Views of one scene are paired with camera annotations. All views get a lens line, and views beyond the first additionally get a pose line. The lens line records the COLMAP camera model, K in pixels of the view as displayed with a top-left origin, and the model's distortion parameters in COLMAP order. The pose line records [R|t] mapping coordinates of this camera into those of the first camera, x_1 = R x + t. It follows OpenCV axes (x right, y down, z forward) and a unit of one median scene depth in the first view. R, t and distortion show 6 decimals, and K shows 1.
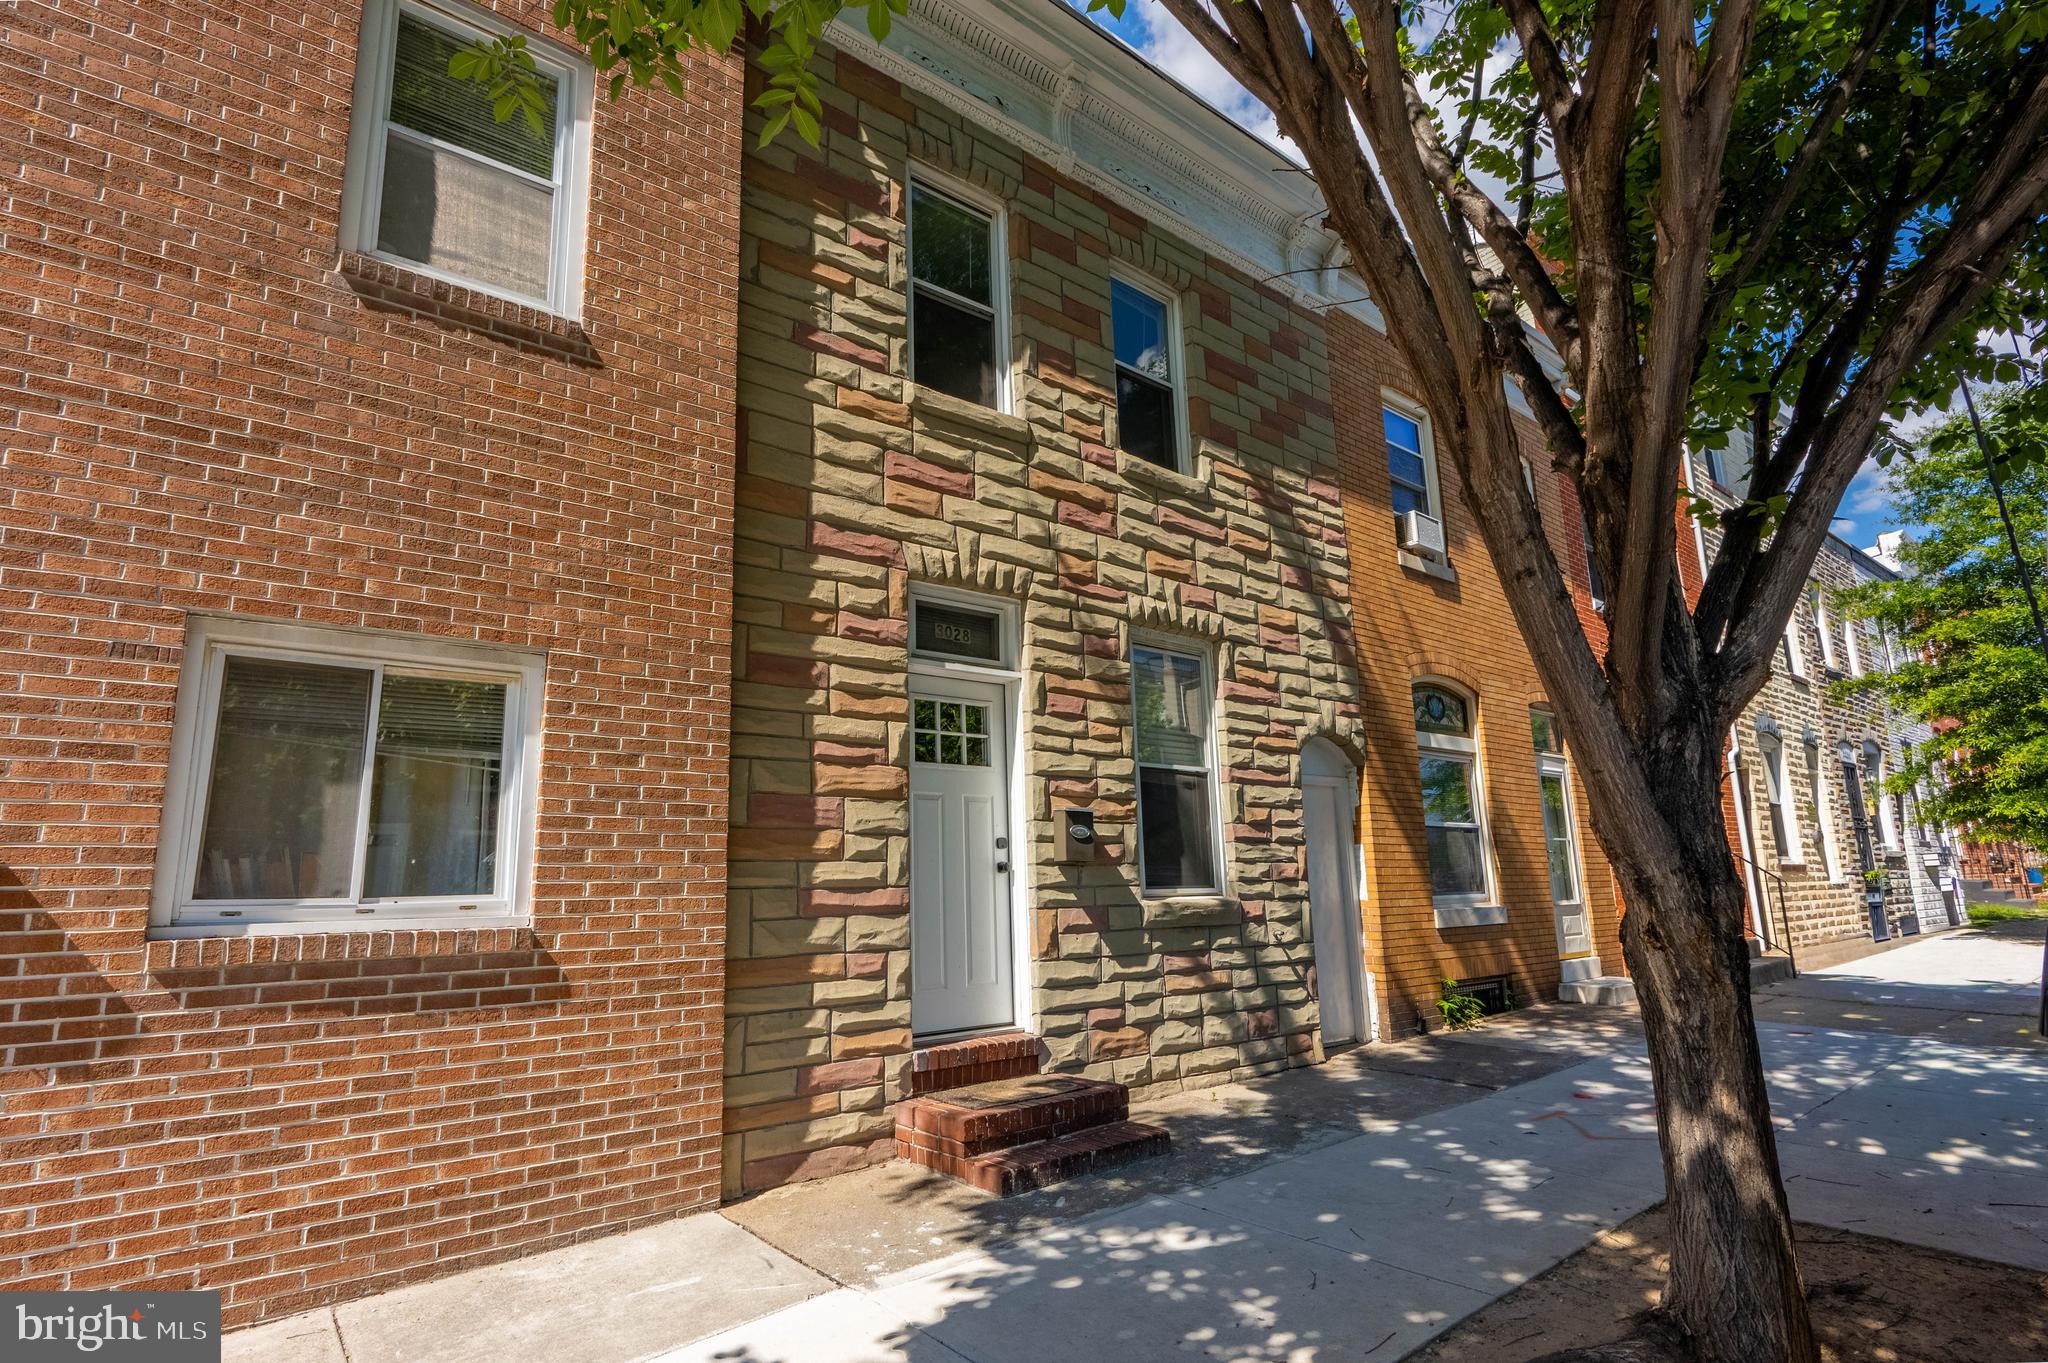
lens RADIAL K [[1014.6, 0, 1048.3], [0, 1014.6, 690.5], [0, 0, 1]] dist [-0.003350, 0.005518]
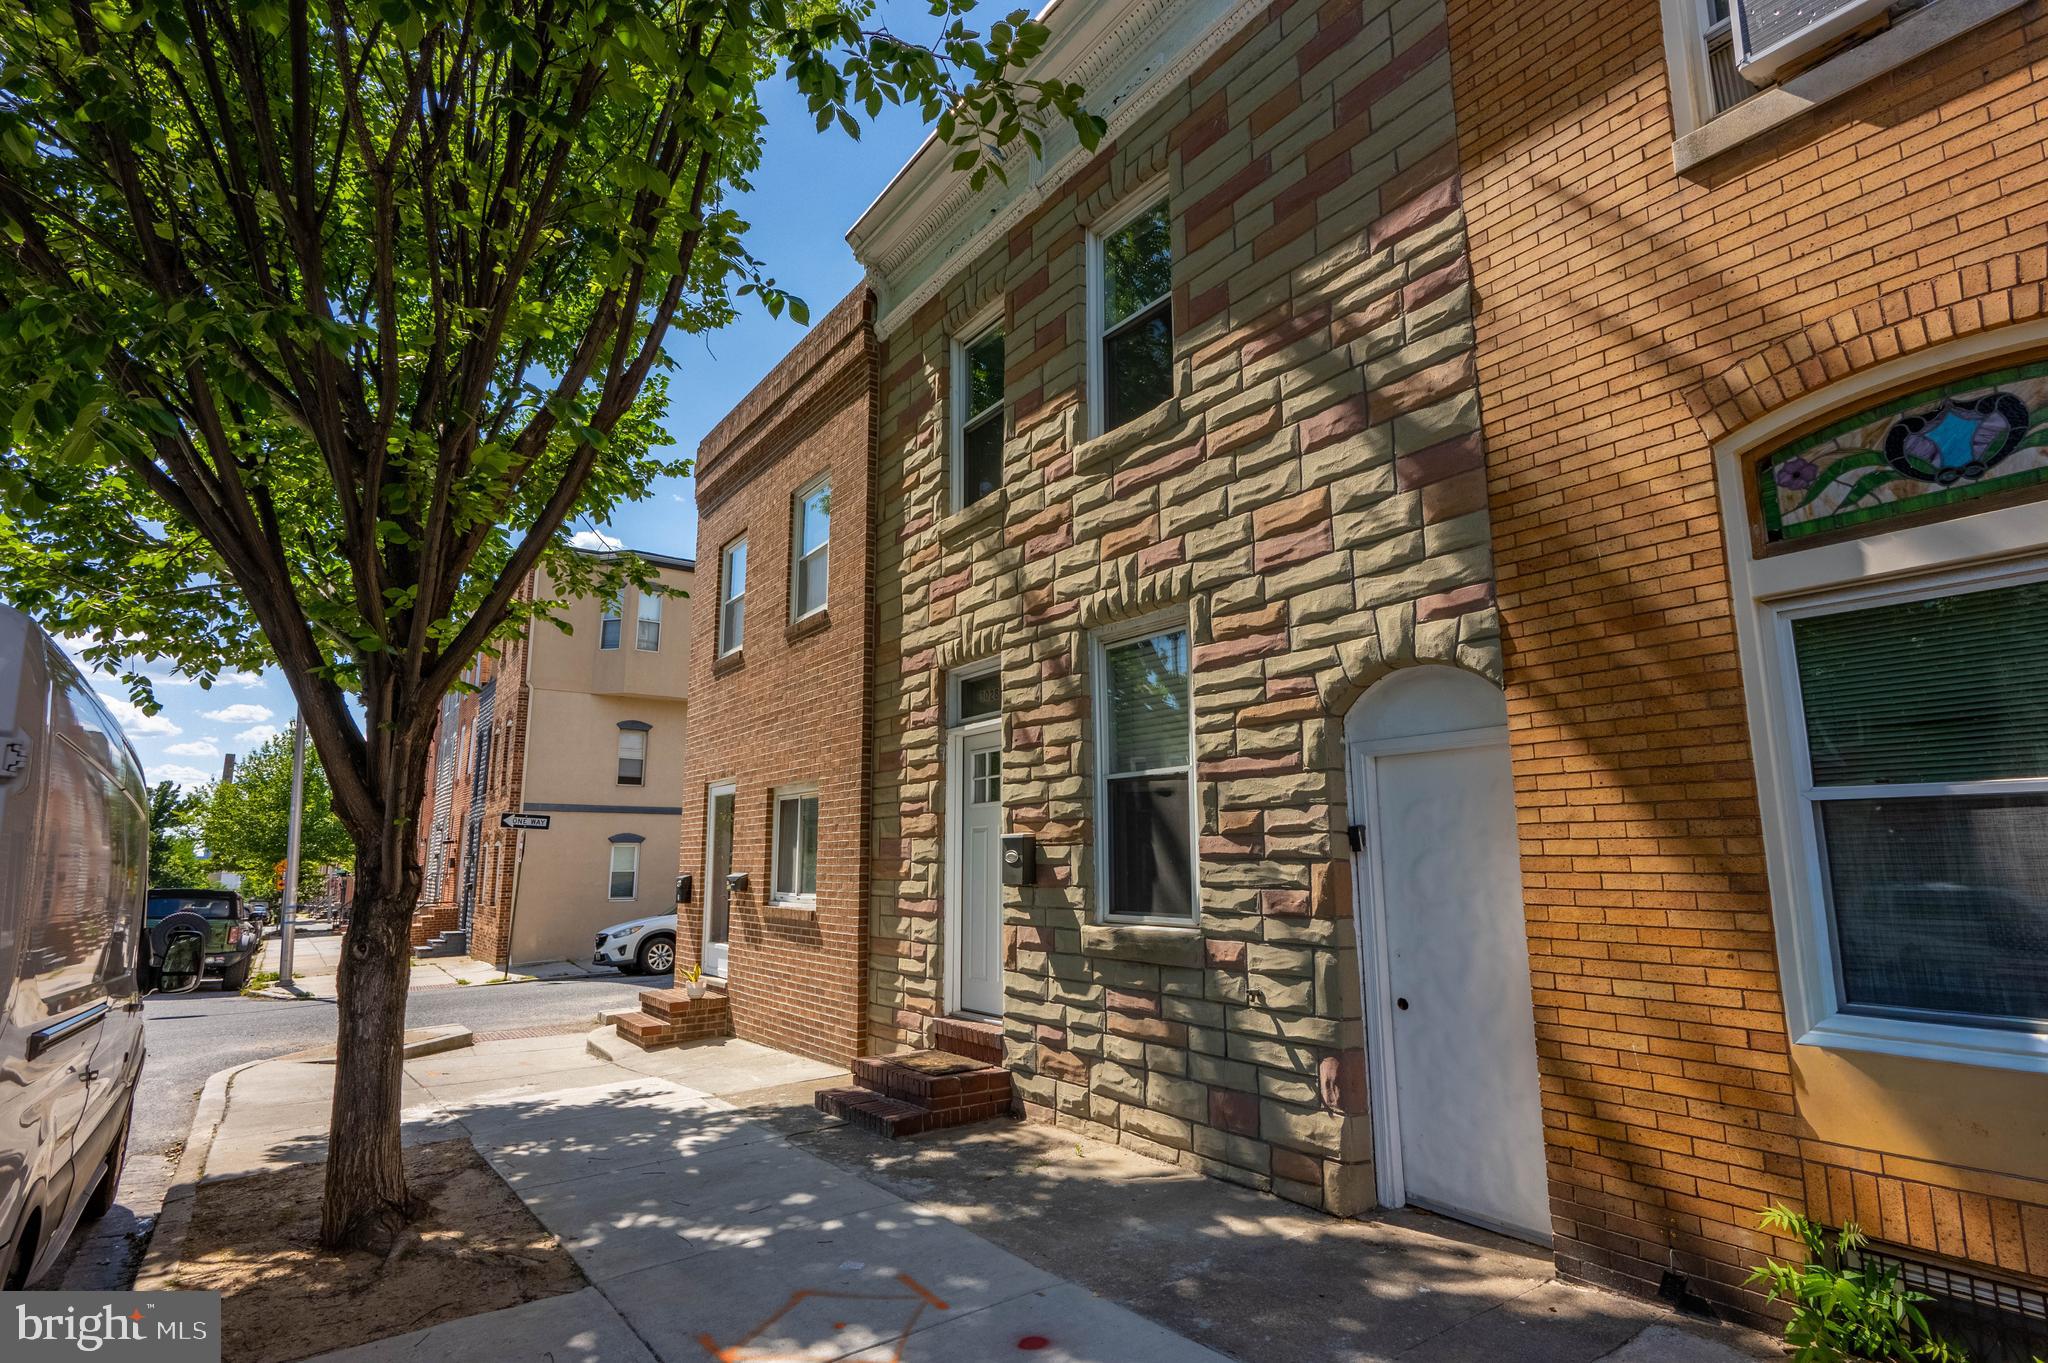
lens RADIAL K [[1014.6, 0, 1048.3], [0, 1014.6, 690.5], [0, 0, 1]] dist [-0.003350, 0.005518]
pose [[-0.041280, -0.142549, -0.988927, 1.004702], [0.203225, 0.967882, -0.147999, 0.121109], [0.978261, -0.207084, -0.010984, 0.968068]]
